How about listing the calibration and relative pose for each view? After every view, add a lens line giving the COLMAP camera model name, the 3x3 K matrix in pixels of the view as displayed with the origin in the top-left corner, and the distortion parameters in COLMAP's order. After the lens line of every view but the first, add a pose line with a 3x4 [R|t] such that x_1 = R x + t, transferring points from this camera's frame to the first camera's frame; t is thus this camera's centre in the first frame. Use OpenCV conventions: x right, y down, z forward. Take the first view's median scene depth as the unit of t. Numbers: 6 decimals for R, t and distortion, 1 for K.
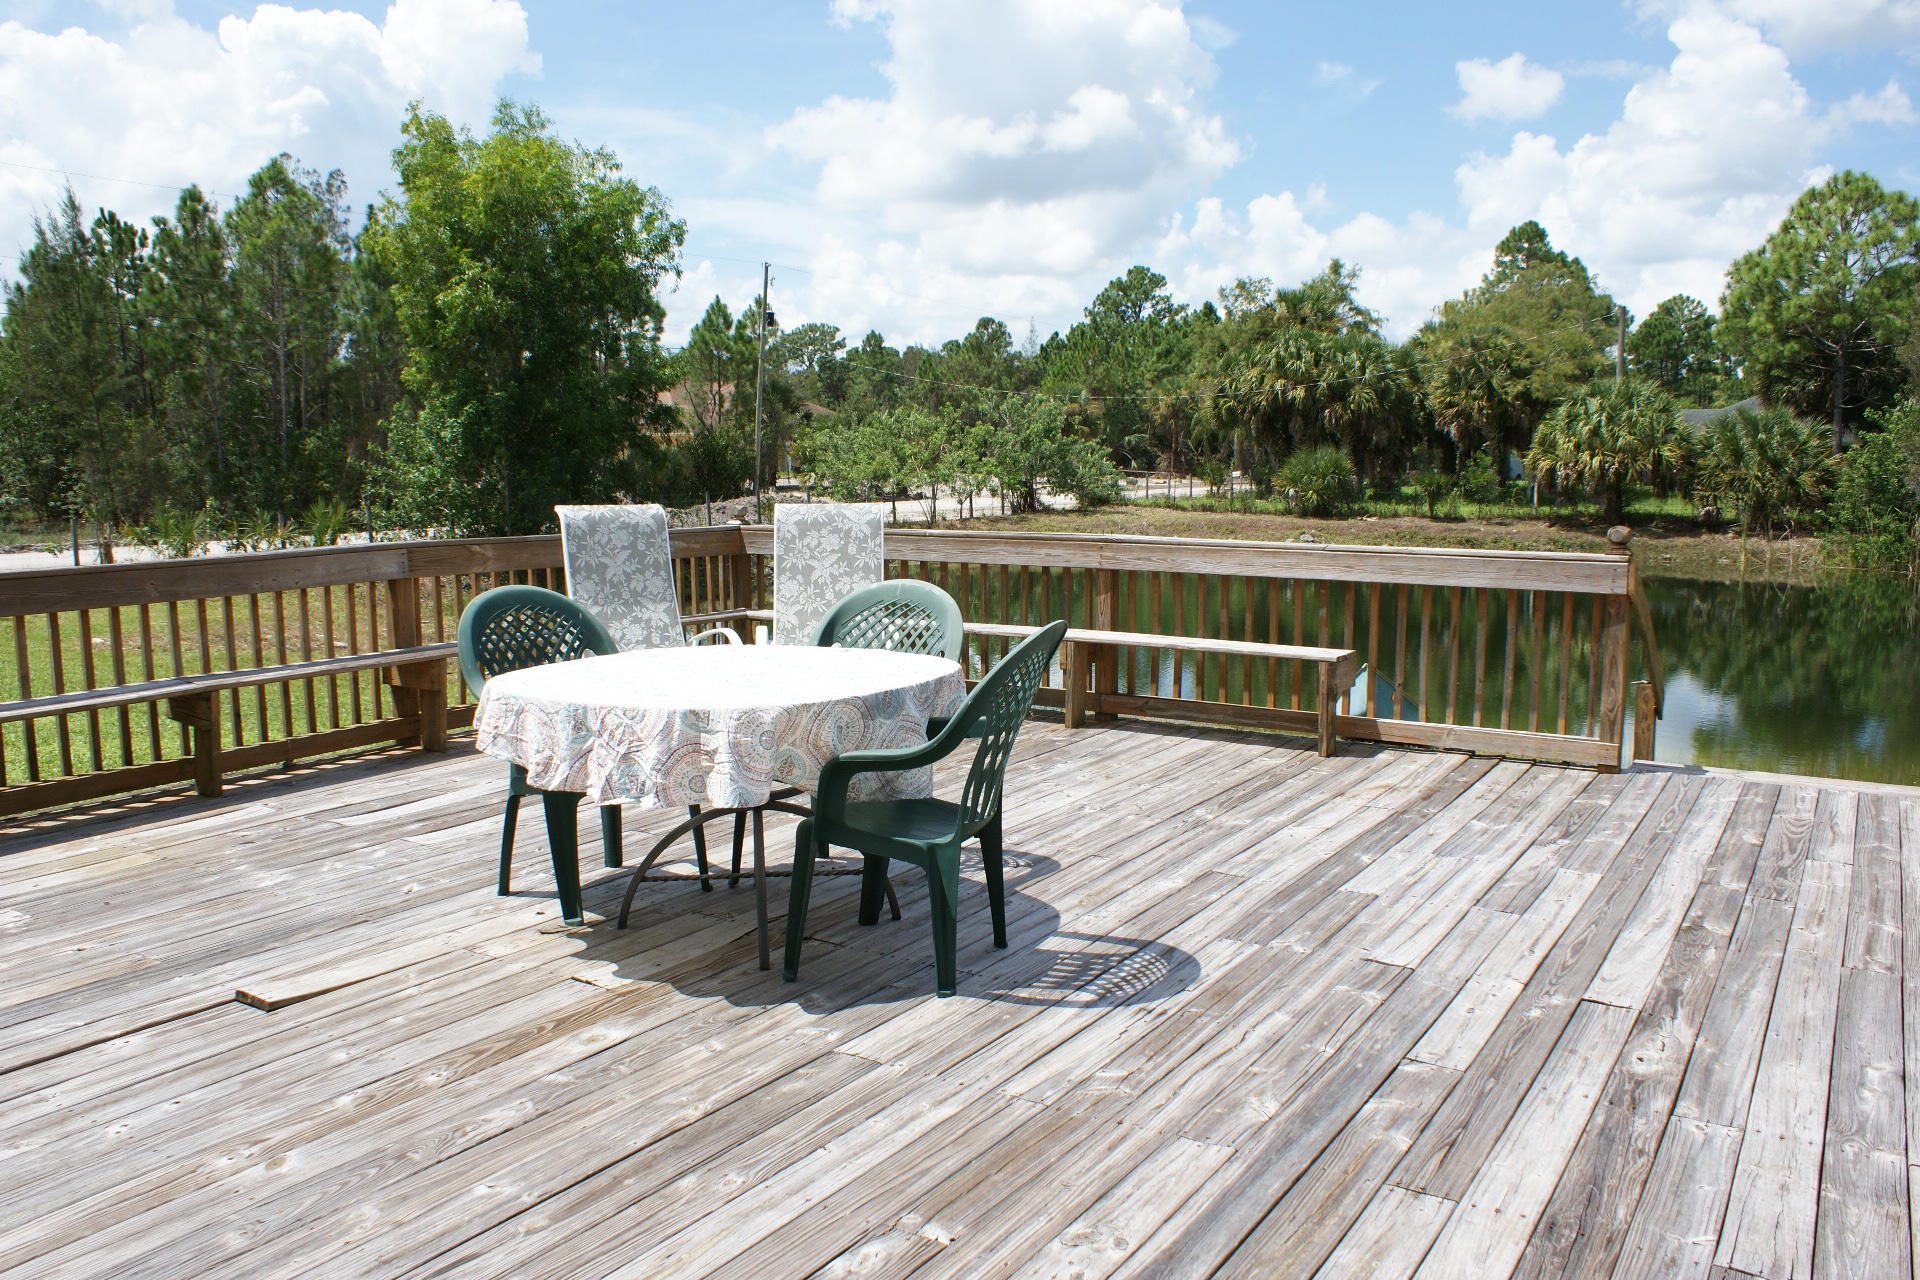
lens RADIAL K [[1506.8, 0, 944.0], [0, 1506.8, 646.7], [0, 0, 1]] dist [-0.092326, 0.018702]
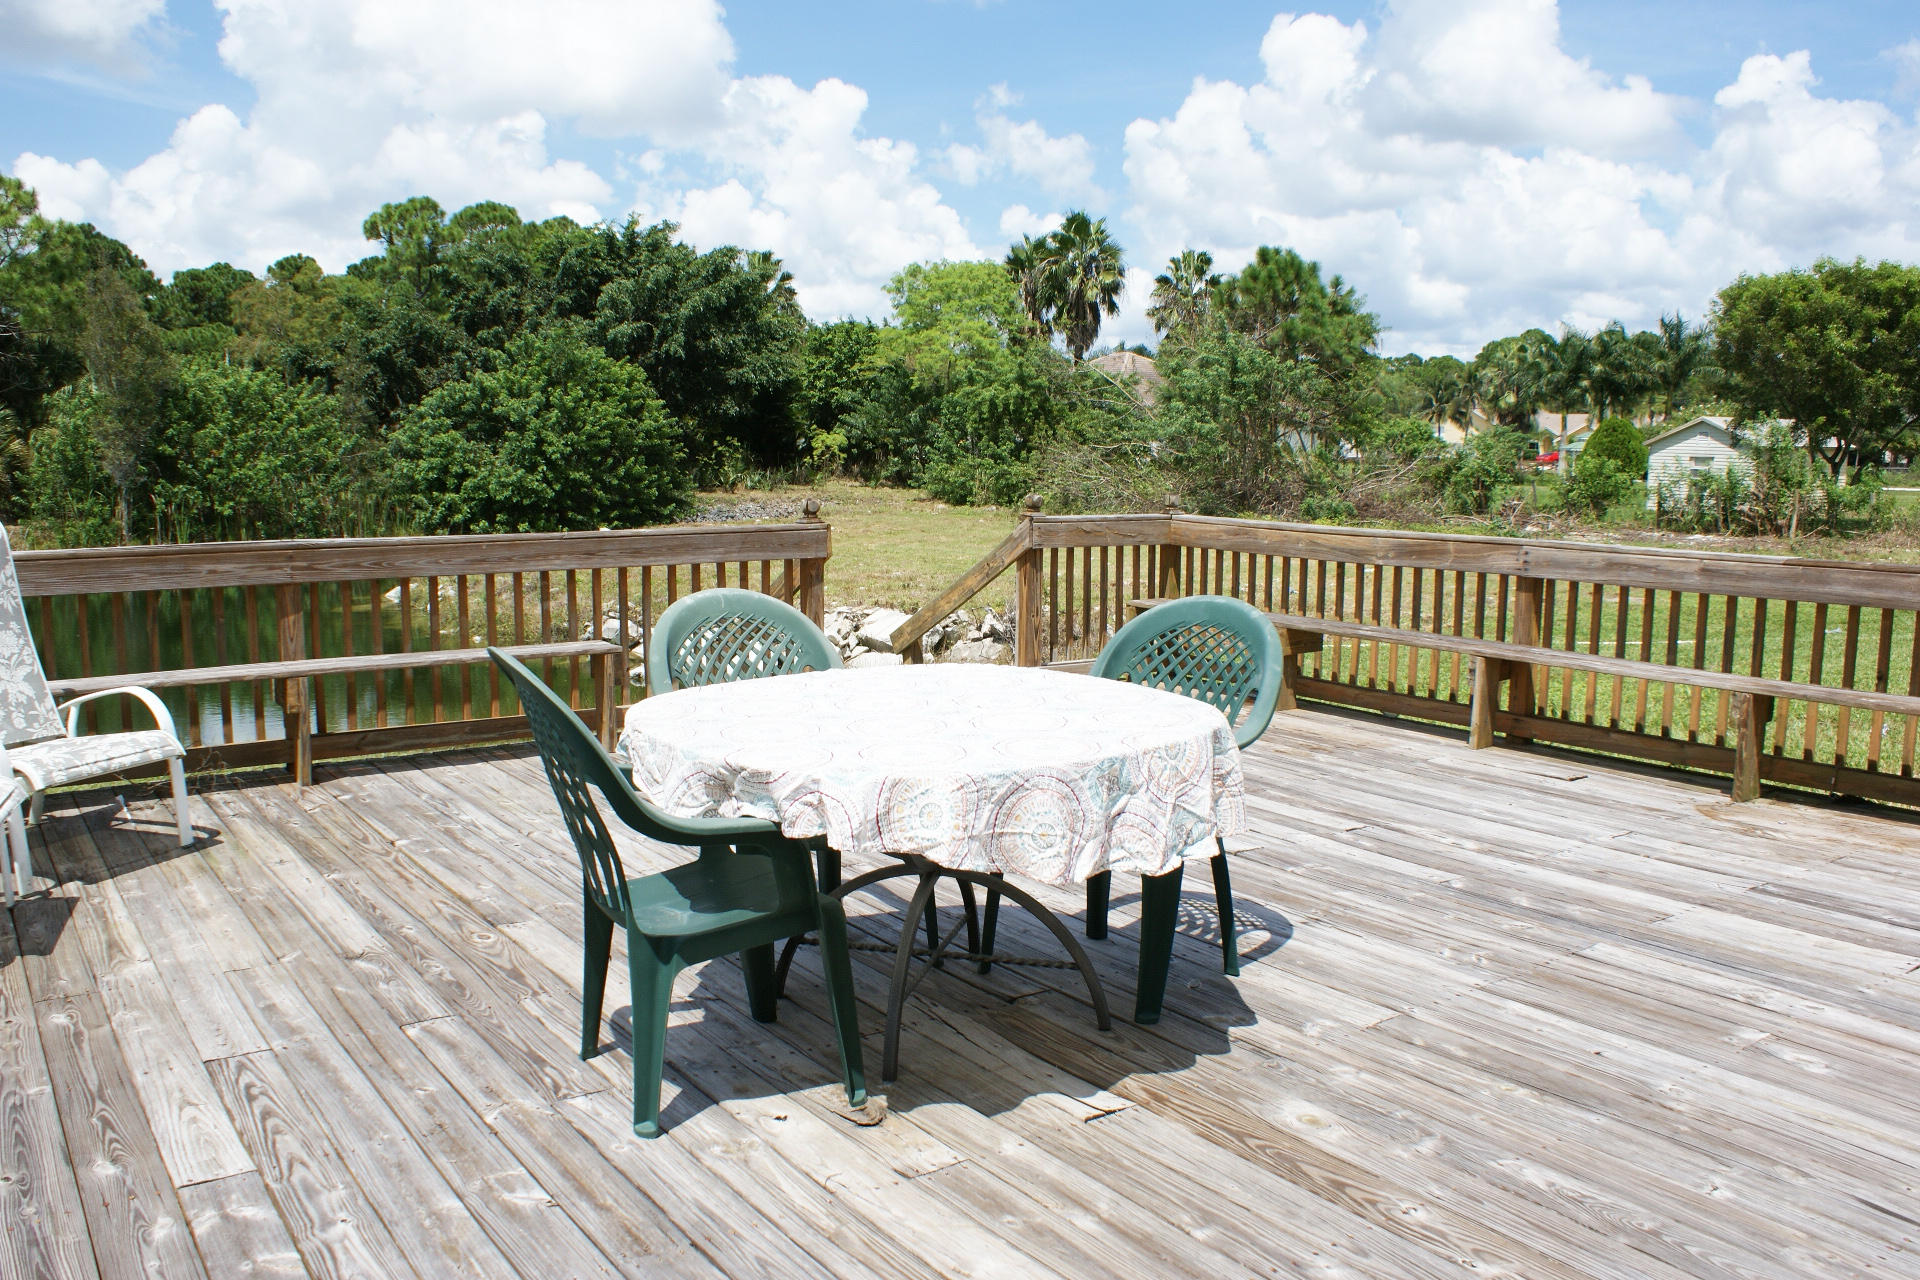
lens RADIAL K [[1506.8, 0, 944.4], [0, 1506.8, 631.7], [0, 0, 1]] dist [-0.092326, 0.018702]
pose [[0.379117, -0.109156, 0.918888, -0.963970], [0.109671, 0.991319, 0.072512, -0.090026], [-0.918827, 0.073285, 0.387797, 0.760739]]
